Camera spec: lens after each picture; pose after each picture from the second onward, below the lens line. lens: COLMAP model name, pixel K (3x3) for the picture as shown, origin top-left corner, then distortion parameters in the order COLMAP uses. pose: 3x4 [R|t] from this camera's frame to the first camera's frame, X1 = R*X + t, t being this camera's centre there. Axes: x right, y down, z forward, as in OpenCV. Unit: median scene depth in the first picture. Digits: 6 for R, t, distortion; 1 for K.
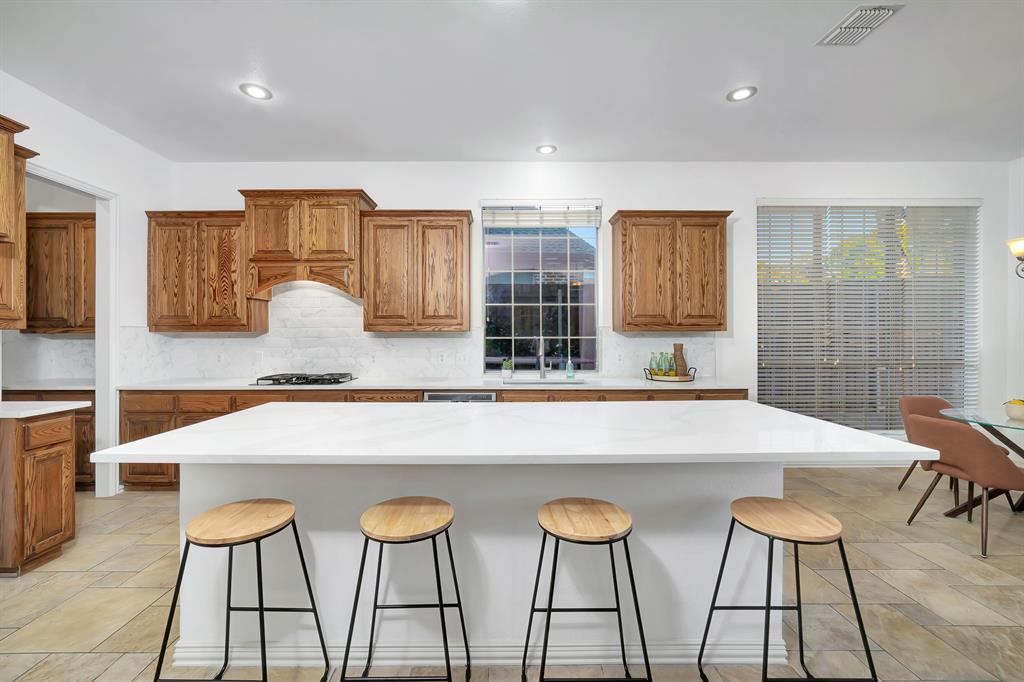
lens RADIAL K [[423.4, 0, 506.9], [0, 423.4, 334.3], [0, 0, 1]] dist [-0.014074, 0.007008]
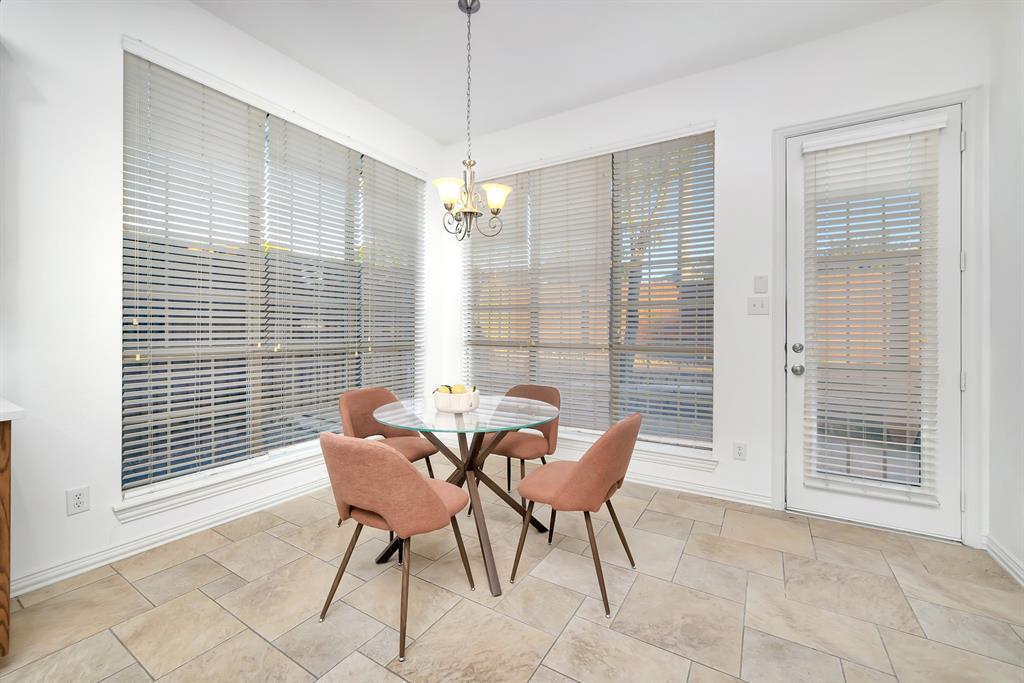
lens RADIAL K [[423.4, 0, 518.5], [0, 423.4, 330.7], [0, 0, 1]] dist [-0.014074, 0.007008]
pose [[0.519937, 0.001996, 0.854202, 0.455016], [-0.013891, 0.999885, 0.006119, 0.032009], [-0.854092, -0.015047, 0.519905, 0.355989]]
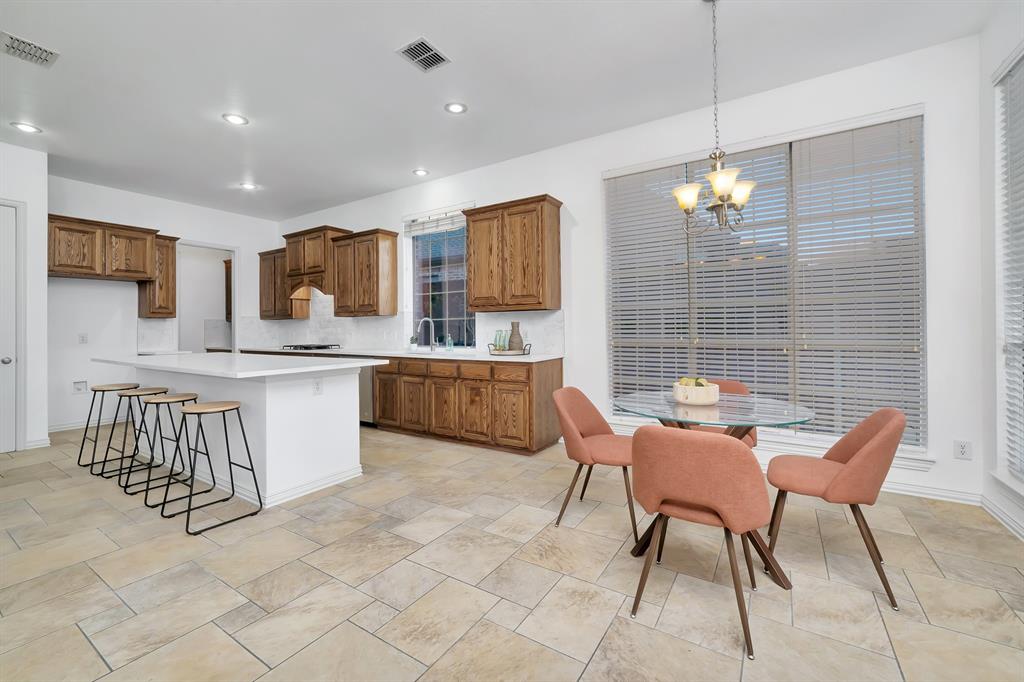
lens RADIAL K [[423.4, 0, 506.4], [0, 423.4, 326.7], [0, 0, 1]] dist [-0.014074, 0.007008]
pose [[0.836050, -0.009777, -0.548566, 1.022323], [0.013550, 0.999904, 0.002829, 0.032316], [0.548486, -0.009798, 0.836103, 0.063817]]
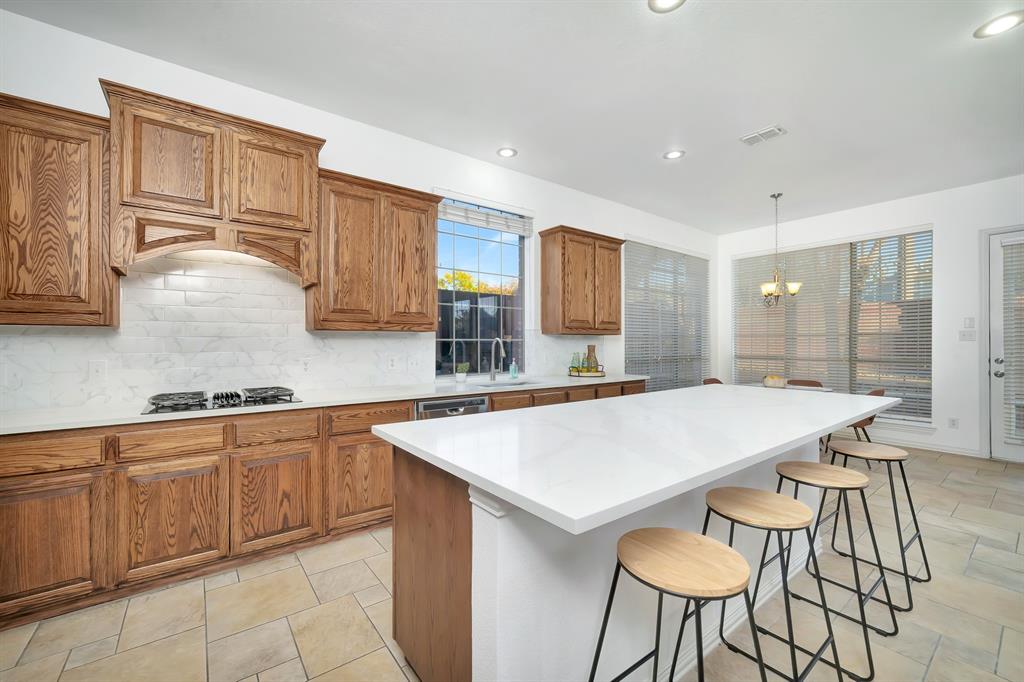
lens RADIAL K [[423.4, 0, 499.2], [0, 423.4, 336.6], [0, 0, 1]] dist [-0.014074, 0.007008]
pose [[0.802842, 0.011176, 0.596088, -0.522392], [-0.005691, 0.999922, -0.011083, 0.012830], [-0.596165, 0.005506, 0.802843, 0.207001]]
